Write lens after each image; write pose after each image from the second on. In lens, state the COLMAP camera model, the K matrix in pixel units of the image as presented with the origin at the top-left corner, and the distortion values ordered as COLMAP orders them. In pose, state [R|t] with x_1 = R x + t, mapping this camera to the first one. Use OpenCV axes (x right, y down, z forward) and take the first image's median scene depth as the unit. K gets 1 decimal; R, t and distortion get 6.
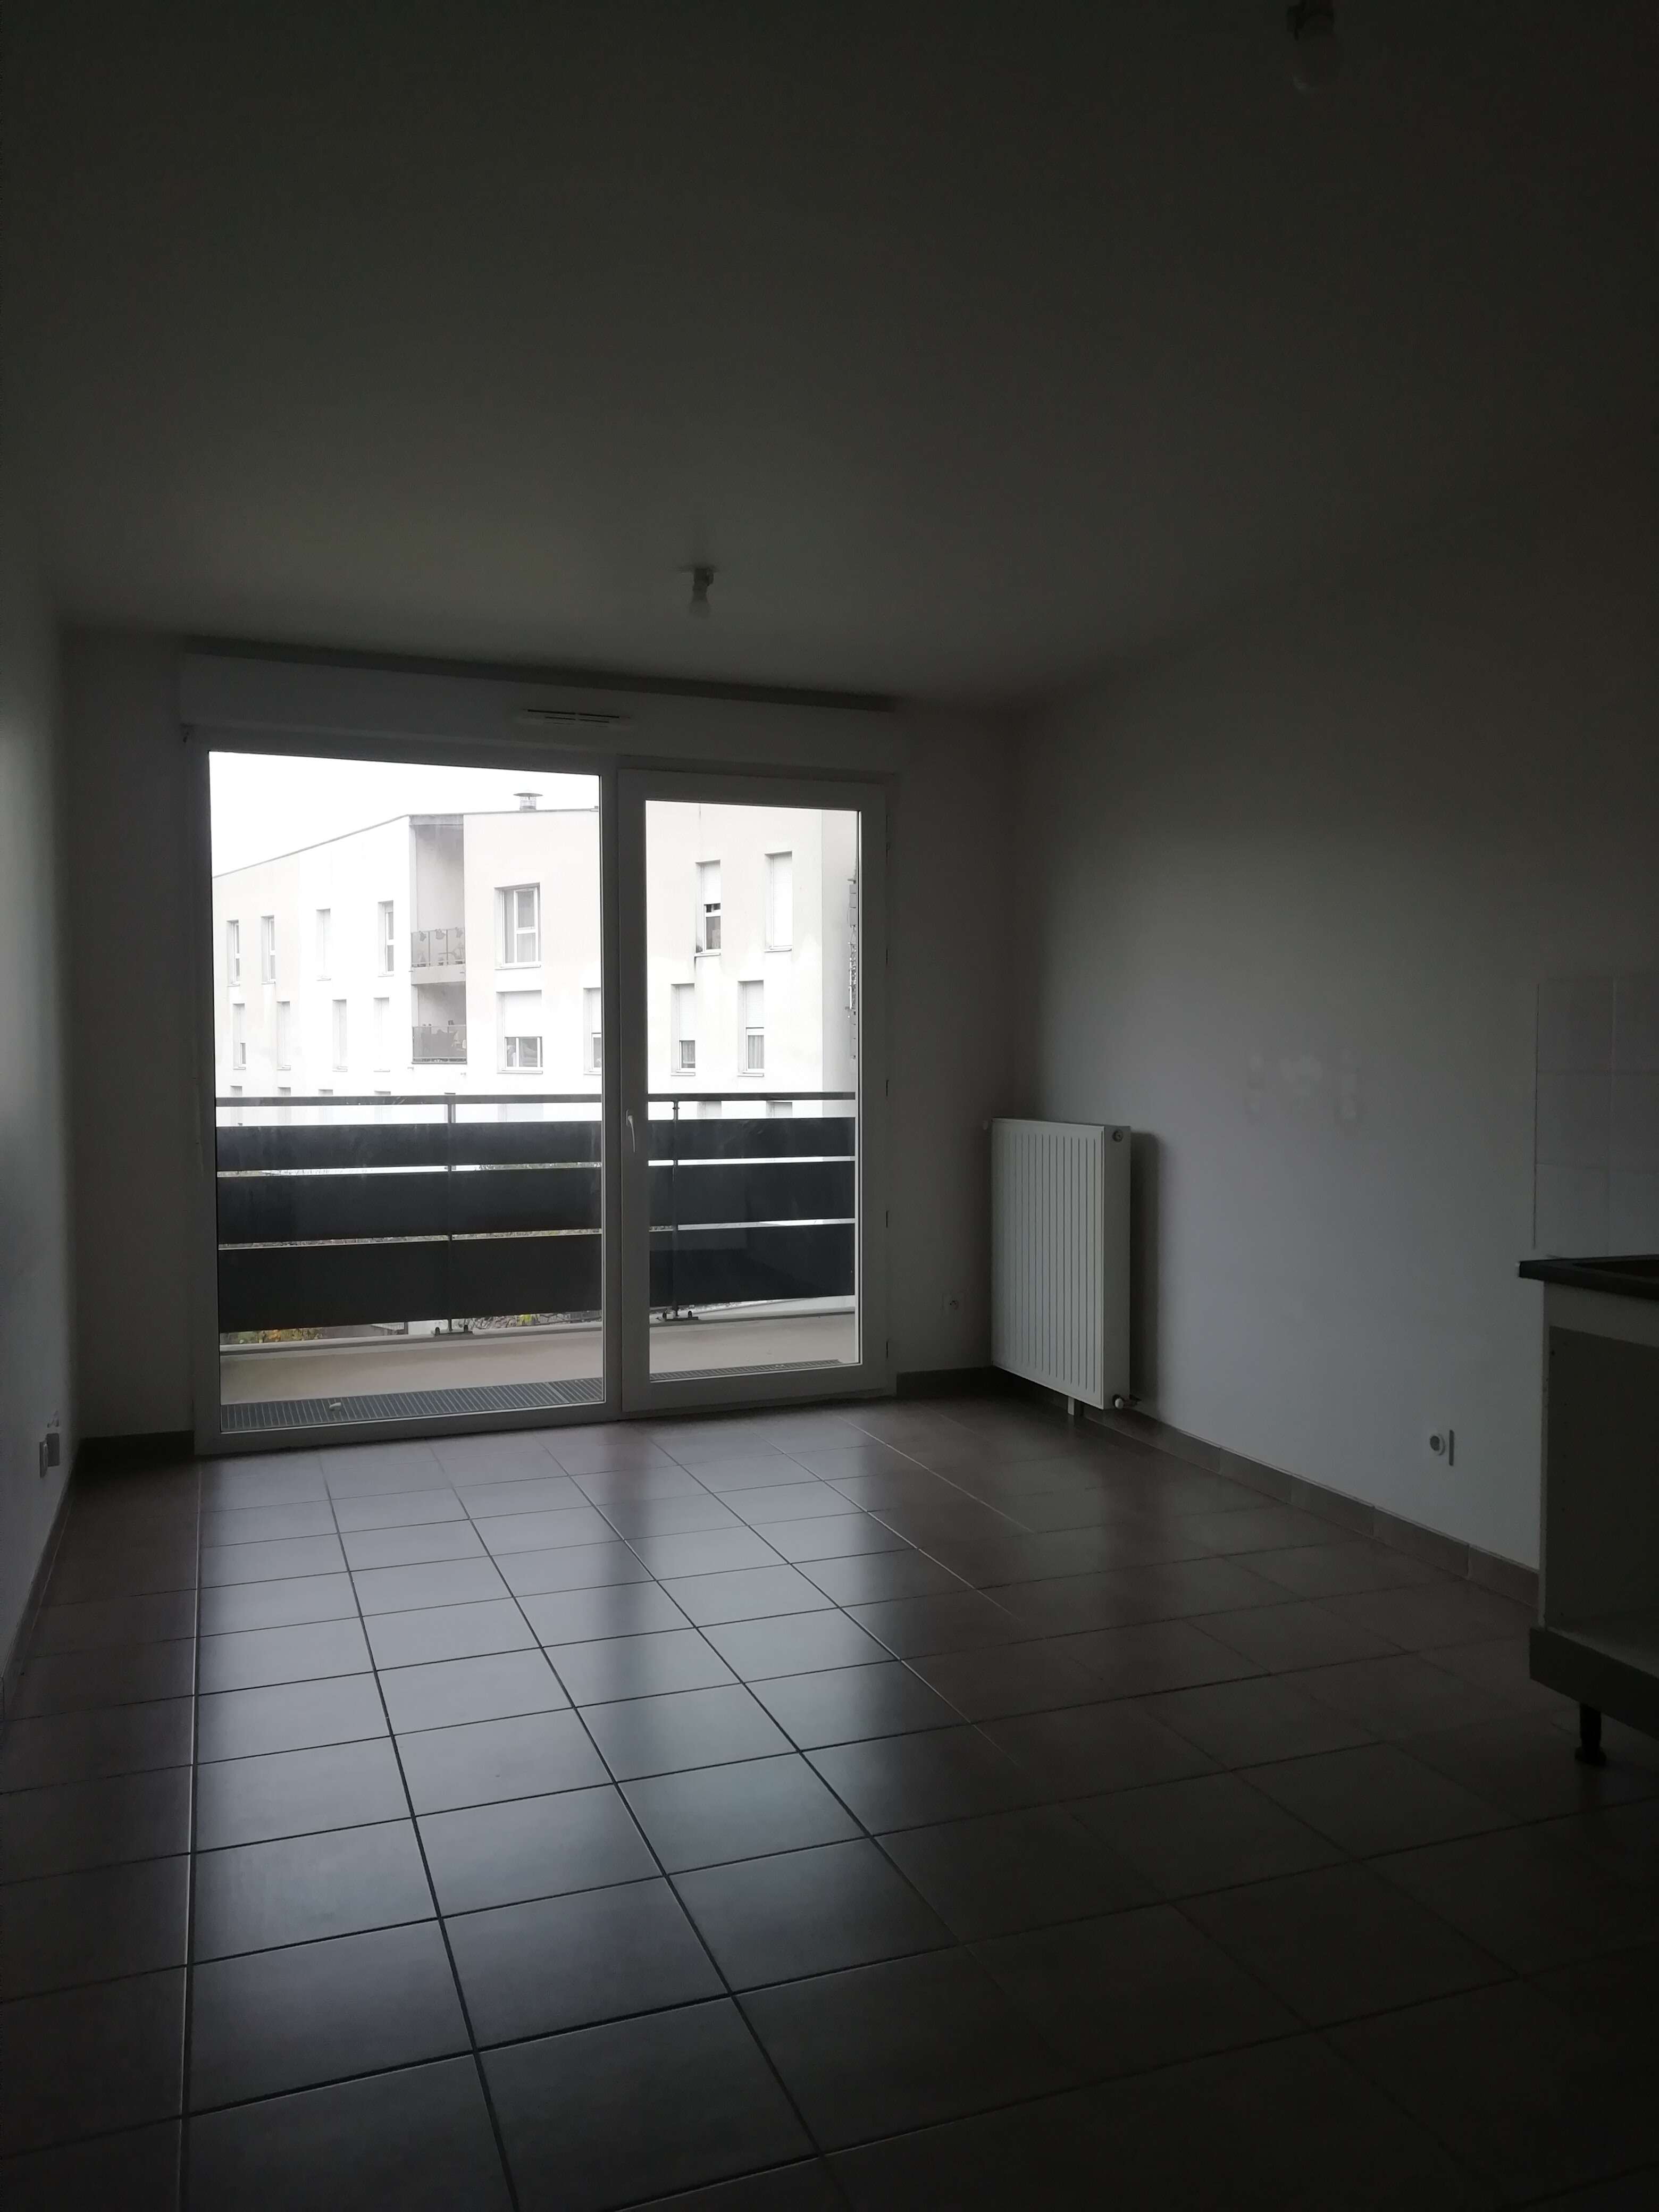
lens RADIAL K [[1658.3, 0, 831.0], [0, 1658.3, 1106.1], [0, 0, 1]] dist [0.011984, 0.001915]
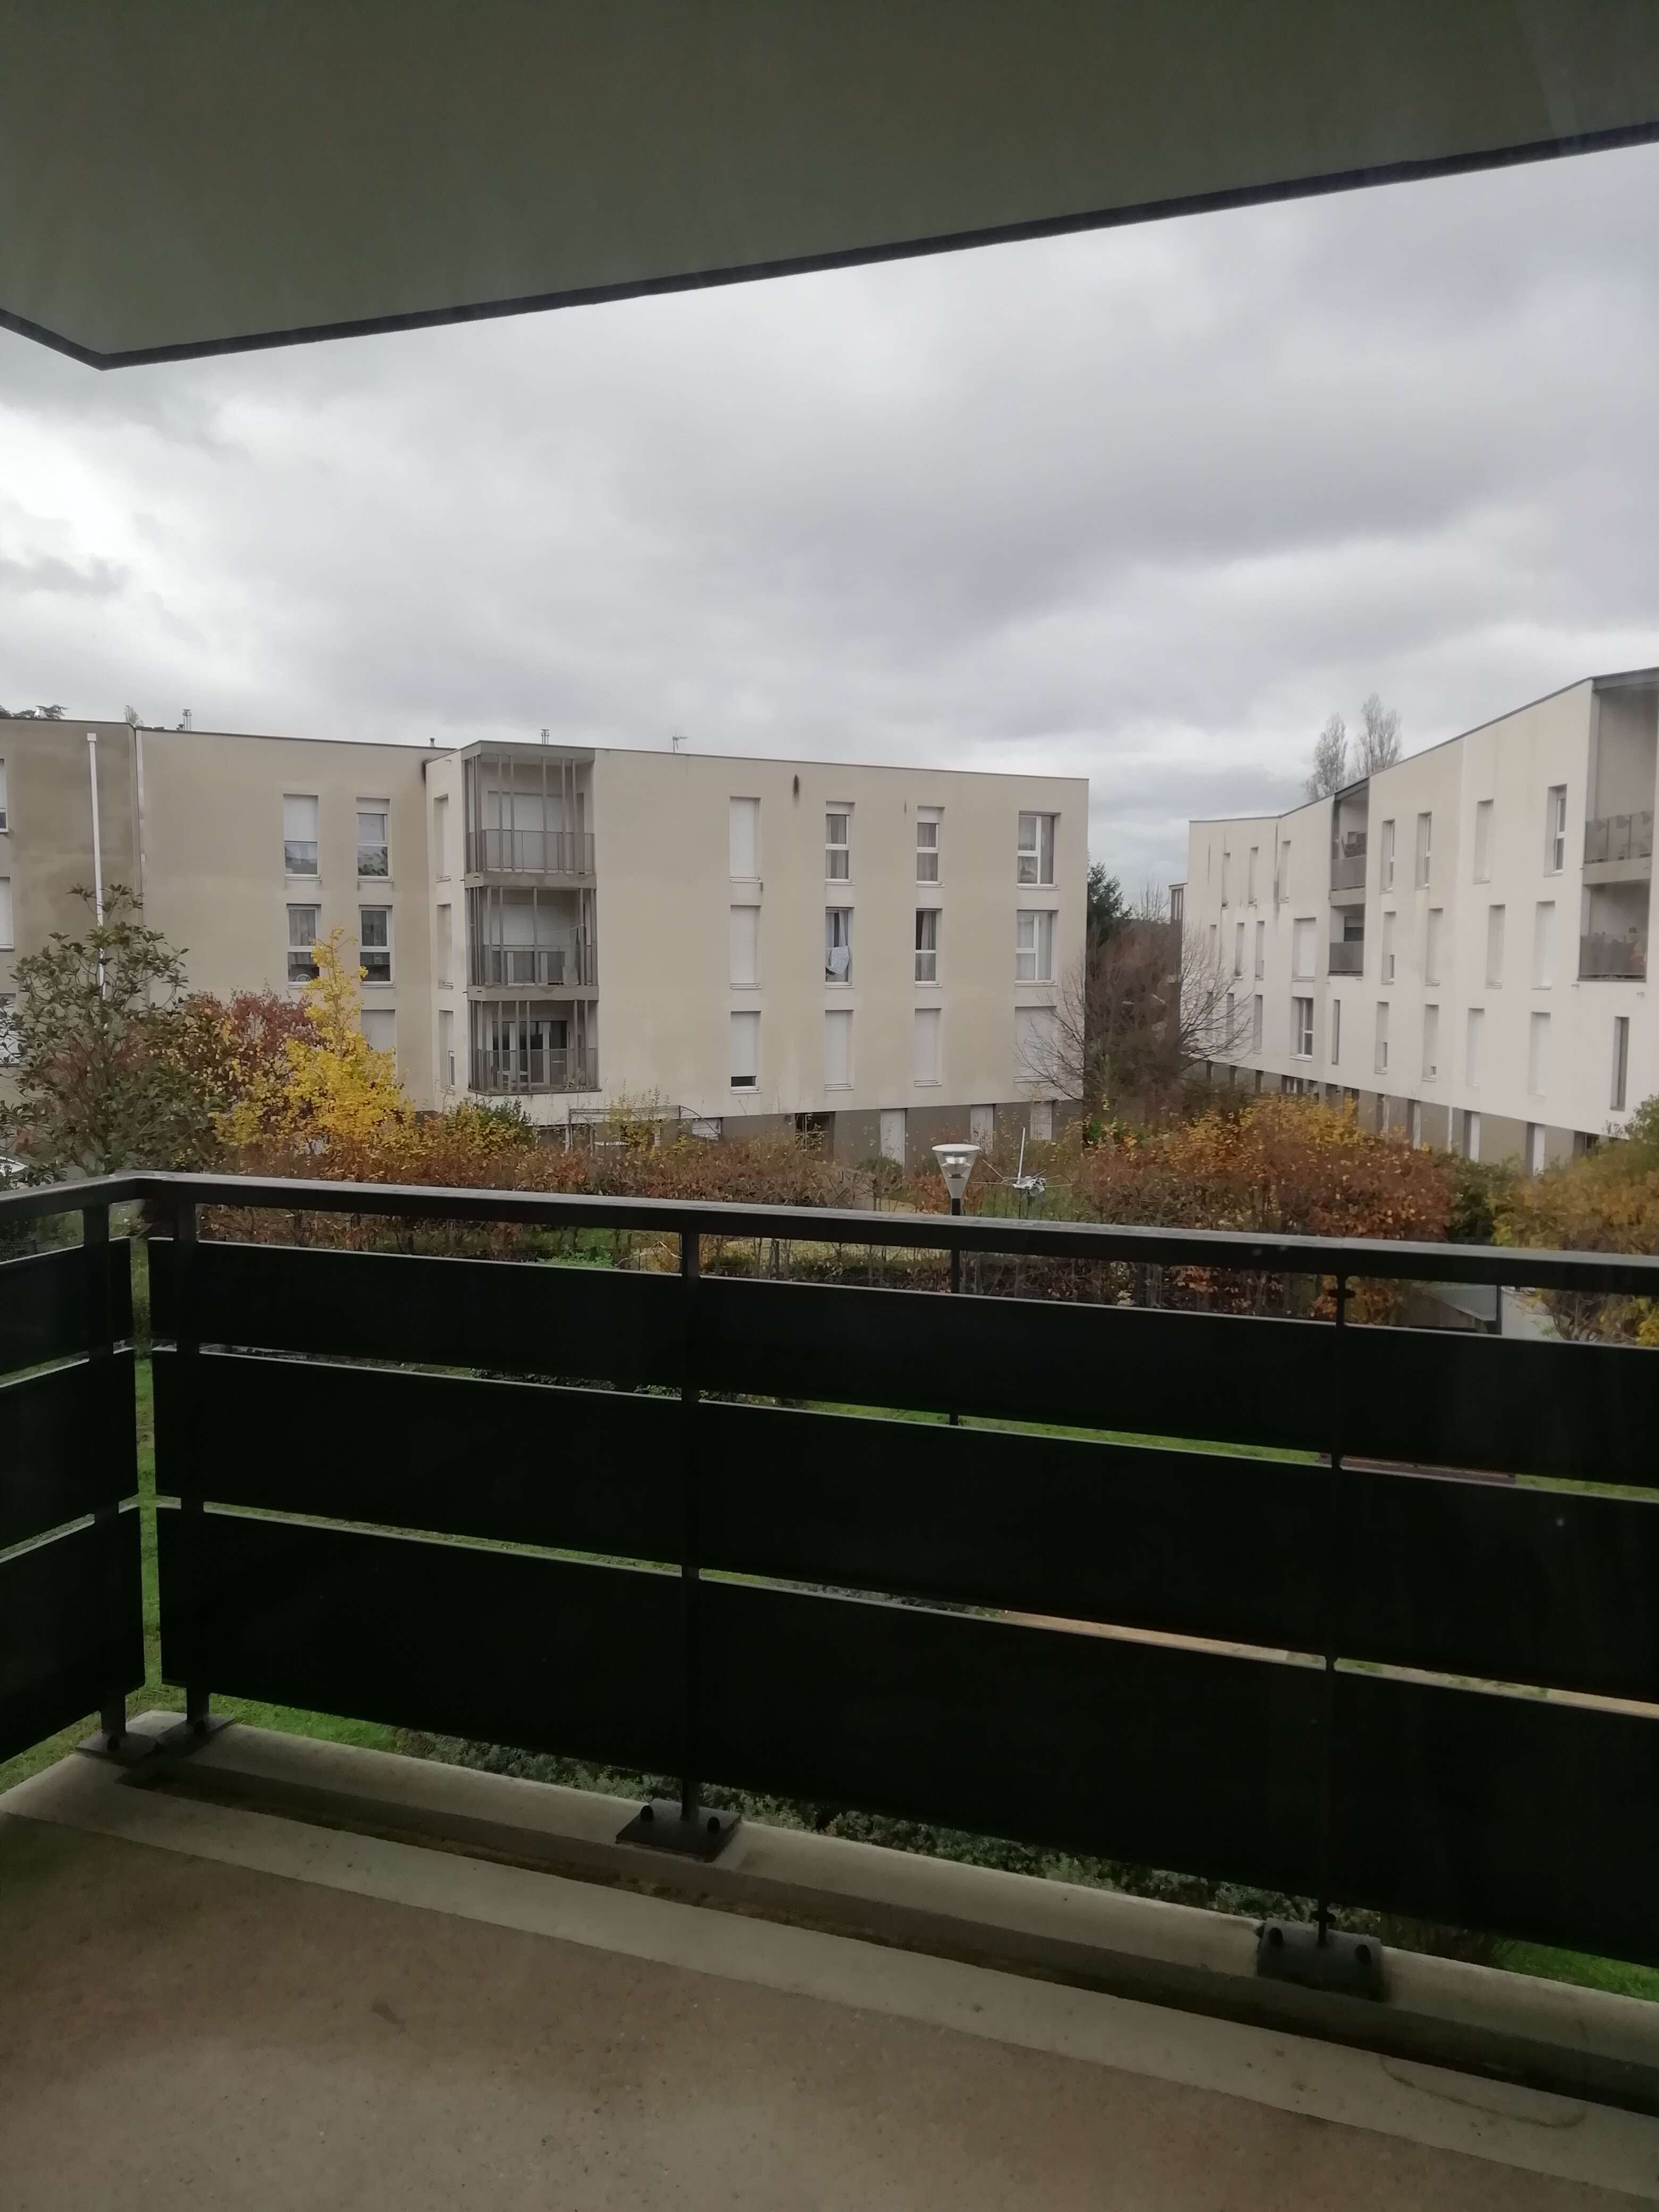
lens RADIAL K [[1658.3, 0, 833.0], [0, 1658.3, 1104.7], [0, 0, 1]] dist [0.011984, 0.001915]
pose [[0.760477, 0.055562, -0.646984, 0.006183], [-0.018828, 0.997800, 0.063559, -0.009148], [0.649092, -0.036154, 0.759850, 0.119677]]
